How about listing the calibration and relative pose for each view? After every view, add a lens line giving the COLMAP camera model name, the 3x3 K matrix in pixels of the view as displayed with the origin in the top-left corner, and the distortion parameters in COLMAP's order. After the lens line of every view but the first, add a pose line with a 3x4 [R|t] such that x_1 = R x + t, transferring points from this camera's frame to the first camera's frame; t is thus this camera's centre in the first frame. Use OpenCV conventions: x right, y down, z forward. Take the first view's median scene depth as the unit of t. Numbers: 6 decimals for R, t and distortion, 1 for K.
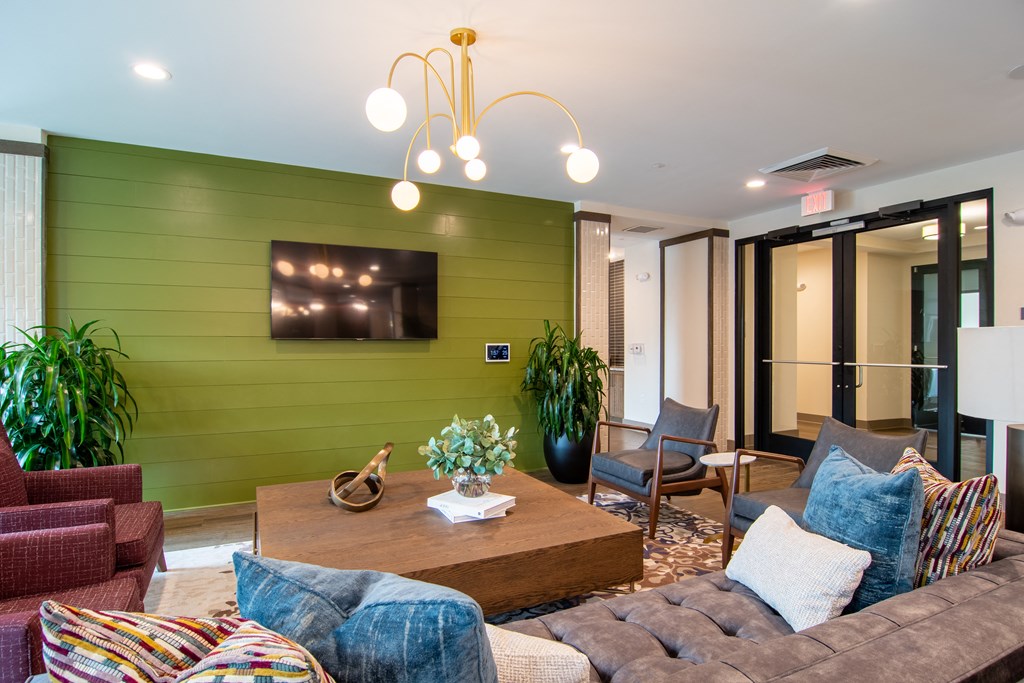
lens RADIAL K [[540.3, 0, 512.0], [0, 540.3, 341.5], [0, 0, 1]] dist [-0.004426, -0.000678]
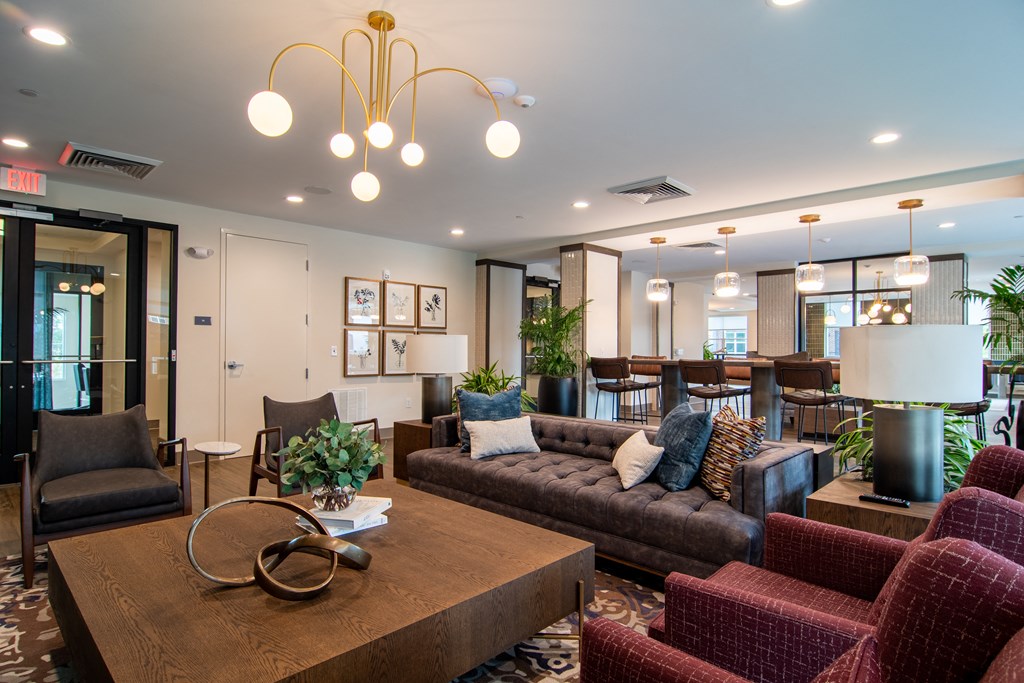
lens RADIAL K [[540.3, 0, 512.0], [0, 540.3, 341.5], [0, 0, 1]] dist [-0.004426, -0.000678]
pose [[-0.331965, 0.002480, 0.943288, -0.666800], [-0.009702, 0.999935, -0.006043, 0.005131], [-0.943242, -0.011158, -0.331920, 0.667898]]
